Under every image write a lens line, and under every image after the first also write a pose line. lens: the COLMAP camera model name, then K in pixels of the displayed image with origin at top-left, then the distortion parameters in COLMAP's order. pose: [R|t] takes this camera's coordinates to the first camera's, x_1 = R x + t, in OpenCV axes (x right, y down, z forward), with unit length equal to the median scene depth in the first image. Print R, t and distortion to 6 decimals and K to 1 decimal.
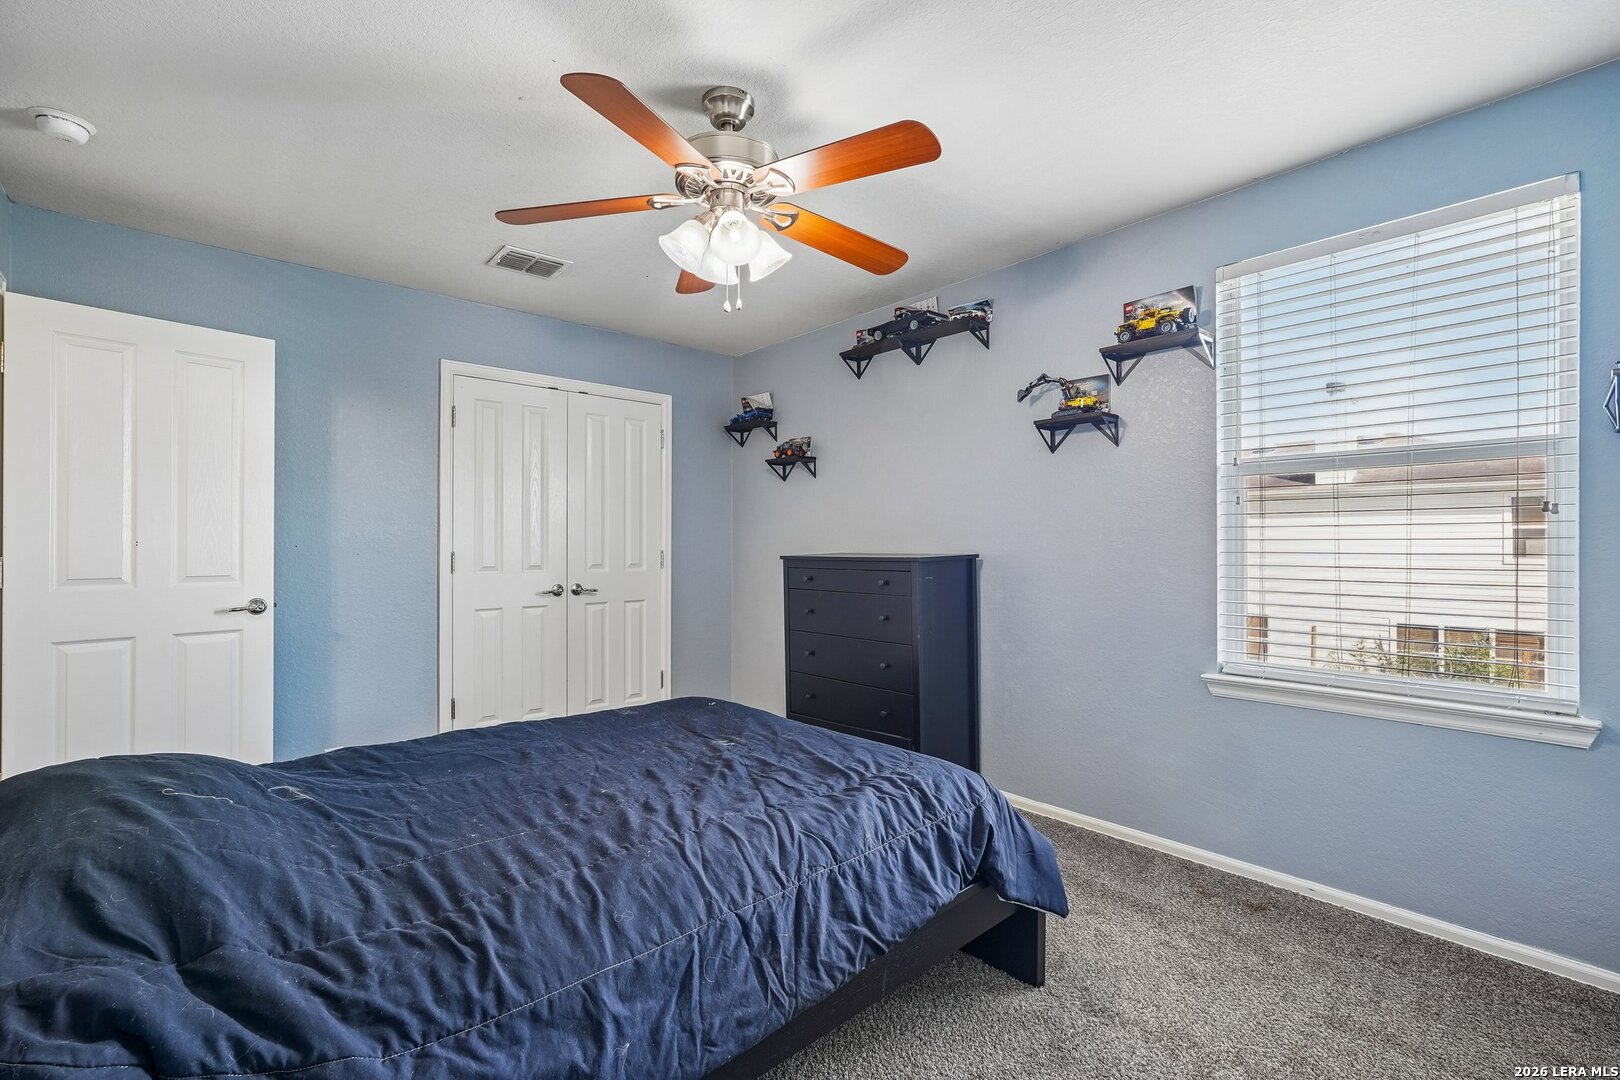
lens RADIAL K [[715.5, 0, 810.0], [0, 715.5, 540.0], [0, 0, 1]] dist [0.020082, 0.000204]
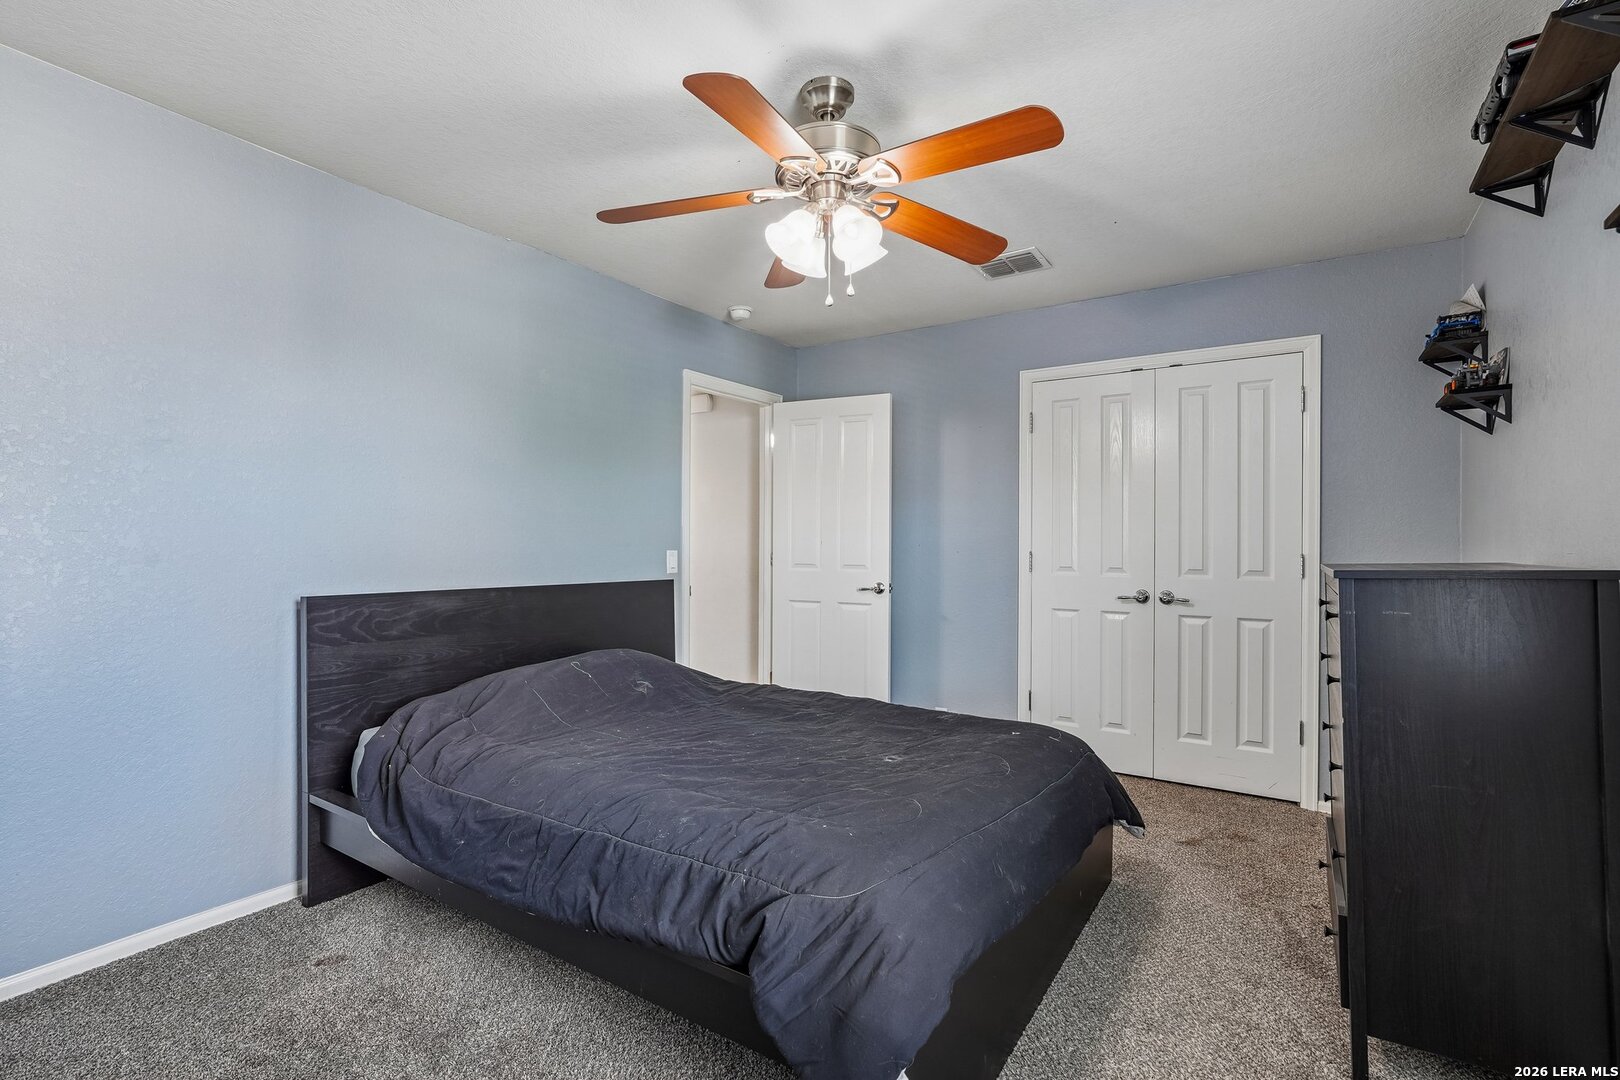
lens RADIAL K [[766.9, 0, 810.0], [0, 766.9, 540.0], [0, 0, 1]] dist [-0.002511, -0.000129]
pose [[0.257490, -0.002064, -0.966279, 0.510275], [0.002235, 0.999996, -0.001541, 0.000746], [0.966279, -0.001763, 0.257493, 0.405366]]
